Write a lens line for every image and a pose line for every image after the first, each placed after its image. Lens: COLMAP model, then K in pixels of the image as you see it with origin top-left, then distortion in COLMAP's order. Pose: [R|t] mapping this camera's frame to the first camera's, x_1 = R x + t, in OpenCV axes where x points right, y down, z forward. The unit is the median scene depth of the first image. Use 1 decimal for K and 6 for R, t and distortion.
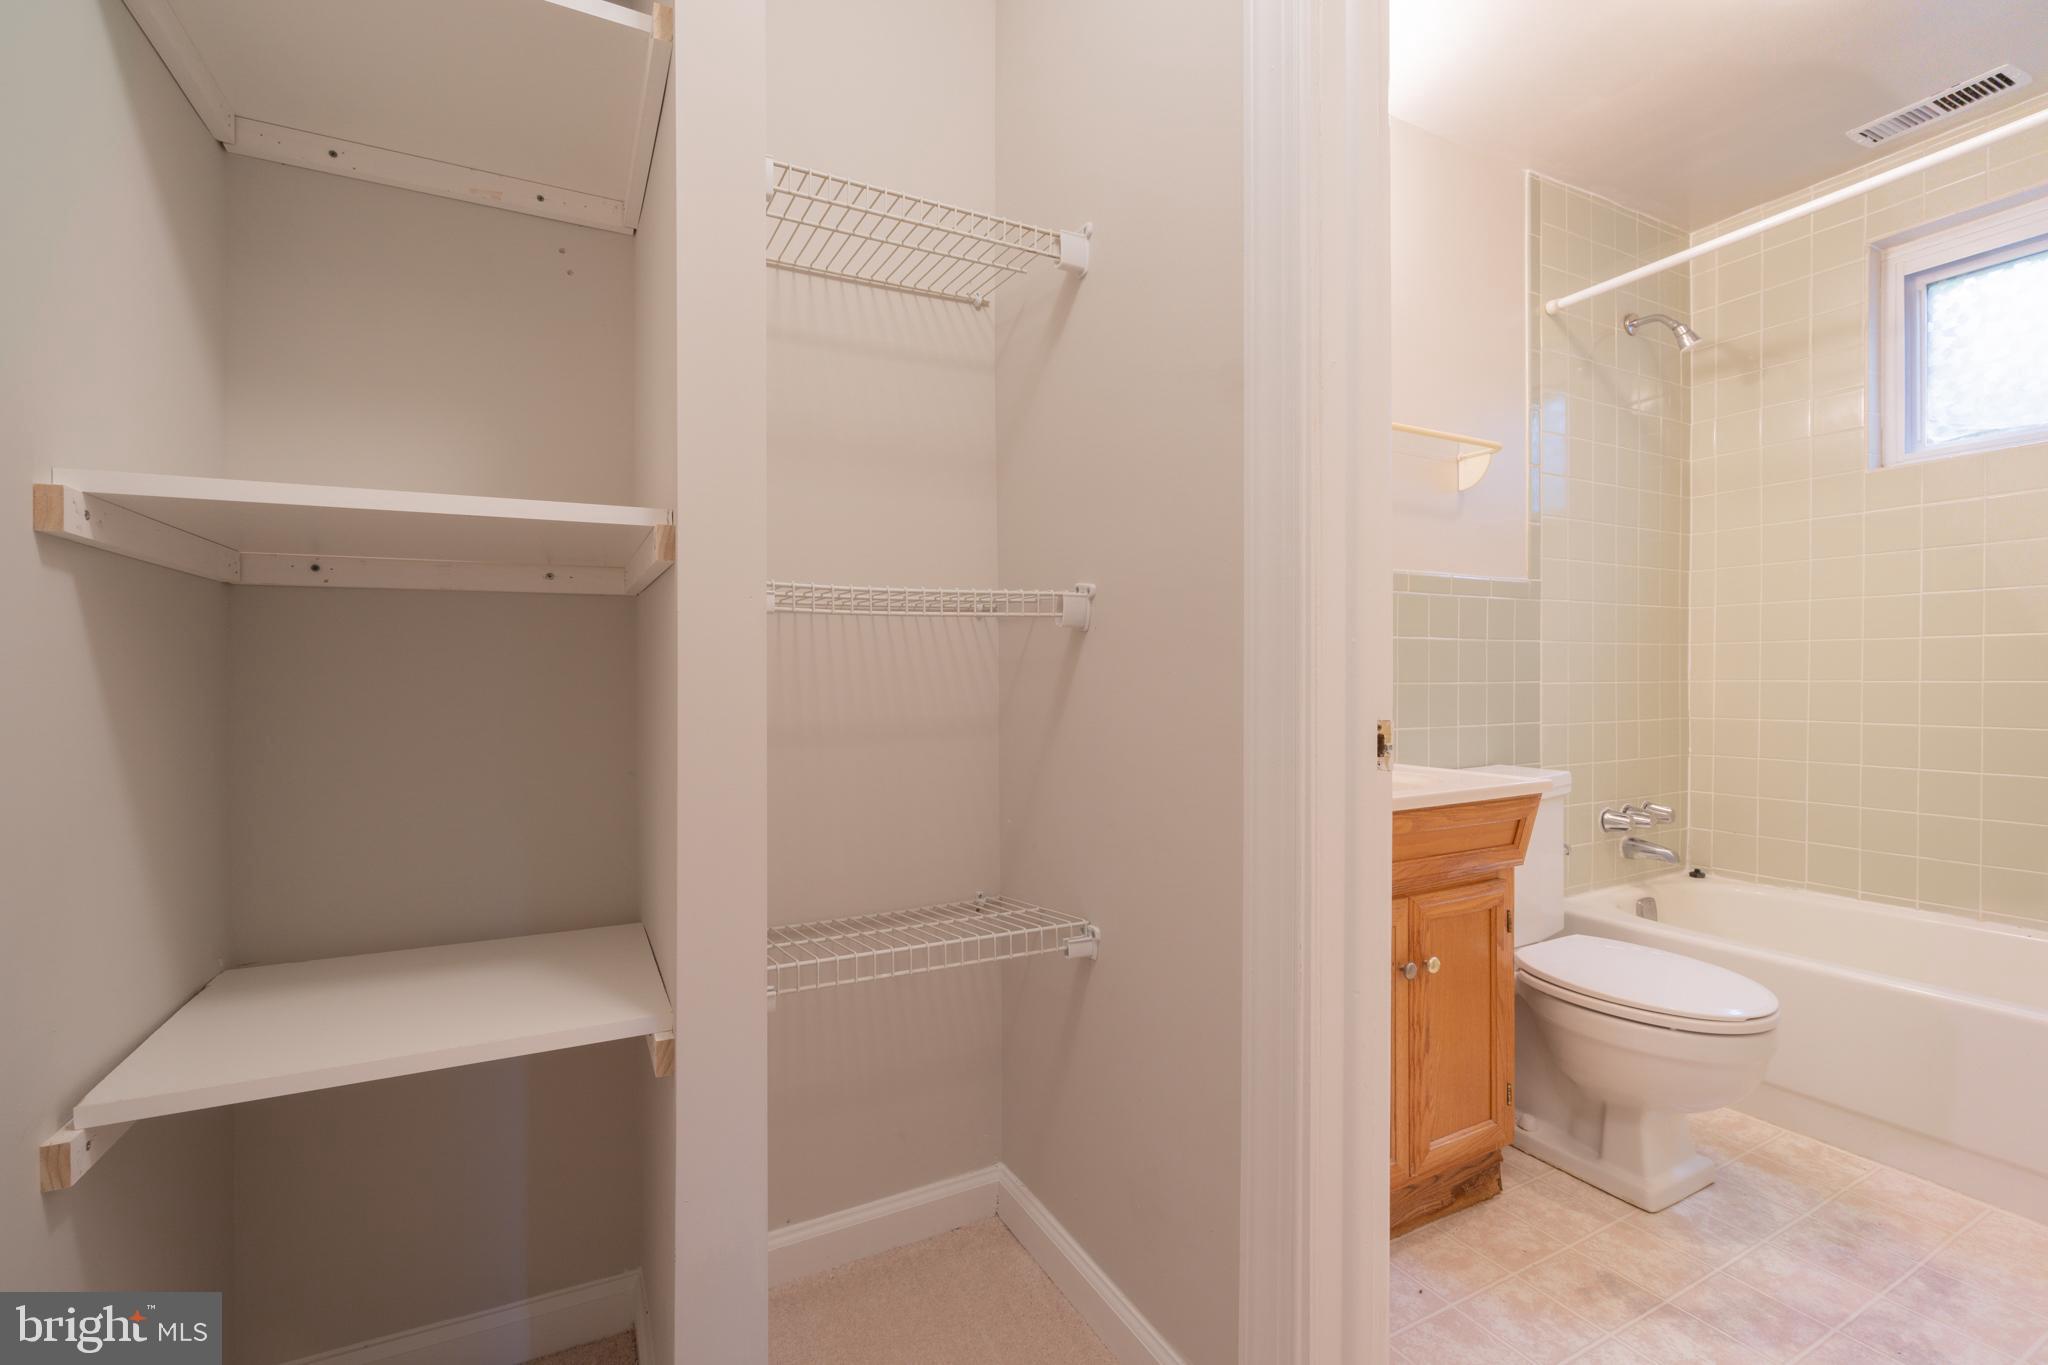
lens RADIAL K [[863.3, 0, 997.5], [0, 863.3, 694.0], [0, 0, 1]] dist [-0.002142, -0.000099]
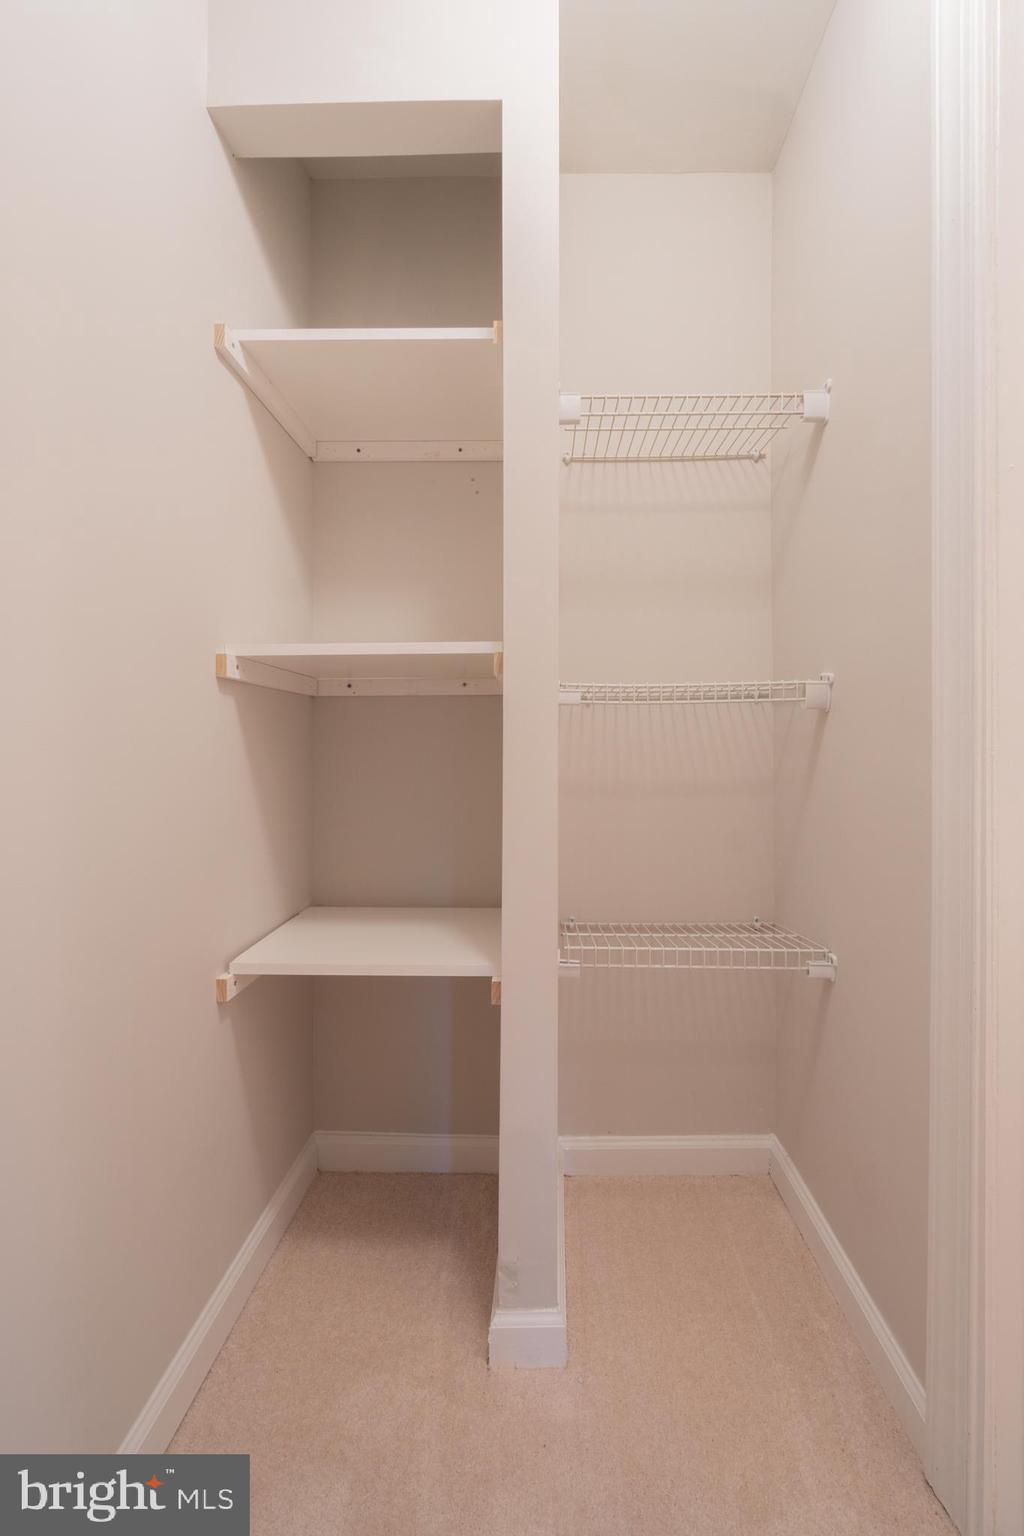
lens RADIAL K [[647.5, 0, 520.7], [0, 647.5, 756.5], [0, 0, 1]] dist [-0.002142, -0.000099]
pose [[0.884796, 0.009577, -0.465881, 0.146203], [-0.011403, 0.999934, -0.001101, -0.003557], [0.465839, 0.006286, 0.884847, -0.013655]]
